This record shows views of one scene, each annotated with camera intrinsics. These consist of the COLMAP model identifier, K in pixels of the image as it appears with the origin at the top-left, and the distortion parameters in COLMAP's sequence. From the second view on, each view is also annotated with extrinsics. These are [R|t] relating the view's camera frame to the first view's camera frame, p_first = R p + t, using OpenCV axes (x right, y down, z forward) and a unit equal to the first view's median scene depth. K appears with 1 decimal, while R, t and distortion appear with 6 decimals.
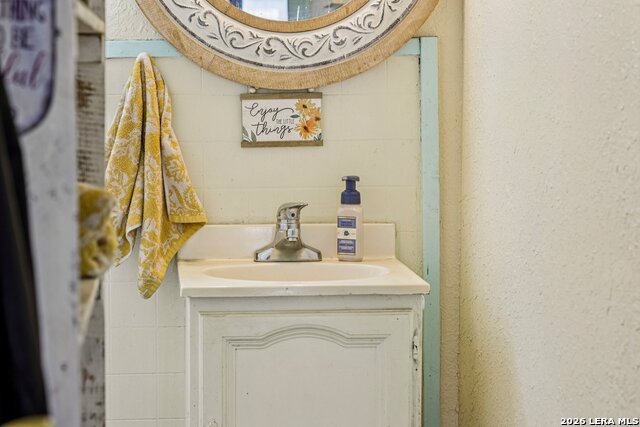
lens RADIAL K [[1505.5, 0, 320.0], [0, 1505.5, 213.5], [0, 0, 1]] dist [0.036854, 0.087554]
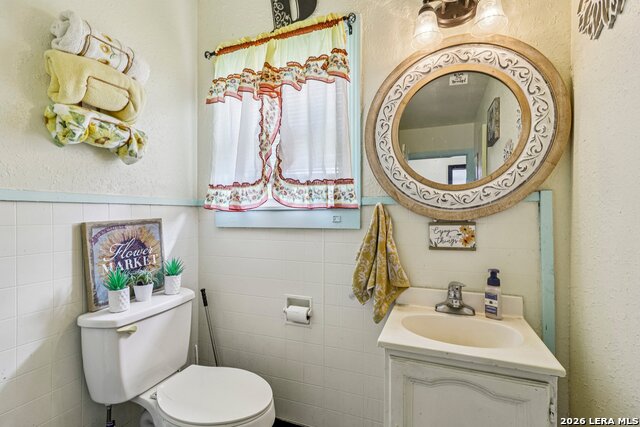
lens RADIAL K [[296.2, 0, 320.0], [0, 296.2, 213.5], [0, 0, 1]] dist [0.000920, 0.000538]
pose [[0.880835, 0.000039, -0.473424, 0.005434], [-0.041080, 0.996235, -0.076349, -0.055816], [0.471638, 0.086699, 0.877520, 0.594661]]
